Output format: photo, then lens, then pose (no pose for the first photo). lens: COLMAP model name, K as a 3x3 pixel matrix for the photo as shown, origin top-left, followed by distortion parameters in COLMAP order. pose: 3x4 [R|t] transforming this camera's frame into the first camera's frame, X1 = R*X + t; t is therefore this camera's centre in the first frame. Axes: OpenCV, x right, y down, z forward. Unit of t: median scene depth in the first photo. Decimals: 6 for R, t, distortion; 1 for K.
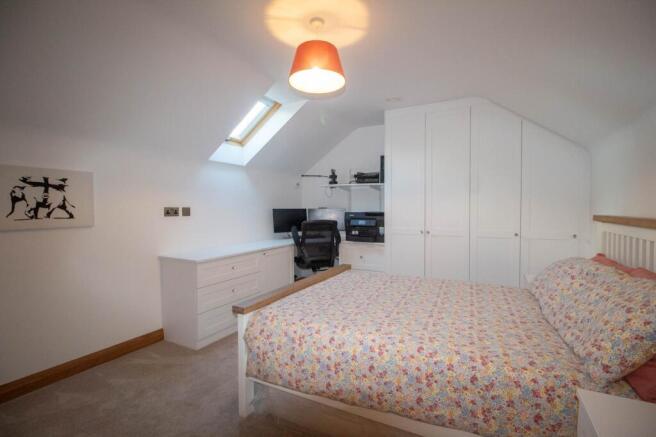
lens RADIAL K [[304.5, 0, 330.6], [0, 304.5, 216.5], [0, 0, 1]] dist [-0.002668, -0.001232]
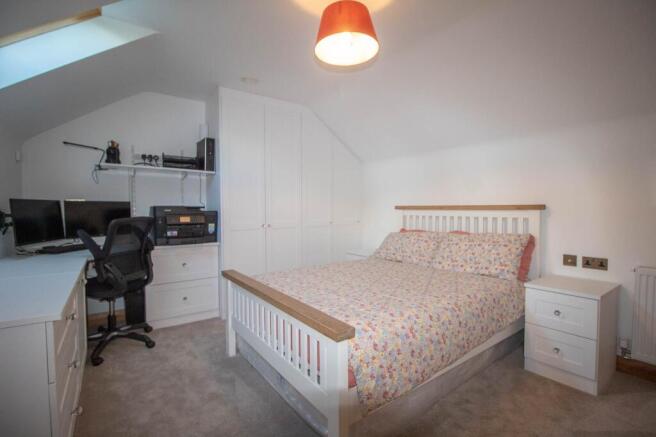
lens RADIAL K [[304.5, 0, 330.4], [0, 304.5, 218.8], [0, 0, 1]] dist [-0.002668, -0.001232]
pose [[0.438376, -0.031338, 0.898245, -0.435027], [0.025111, 0.999429, 0.022613, 0.010456], [-0.898441, 0.012643, 0.438913, 0.333839]]
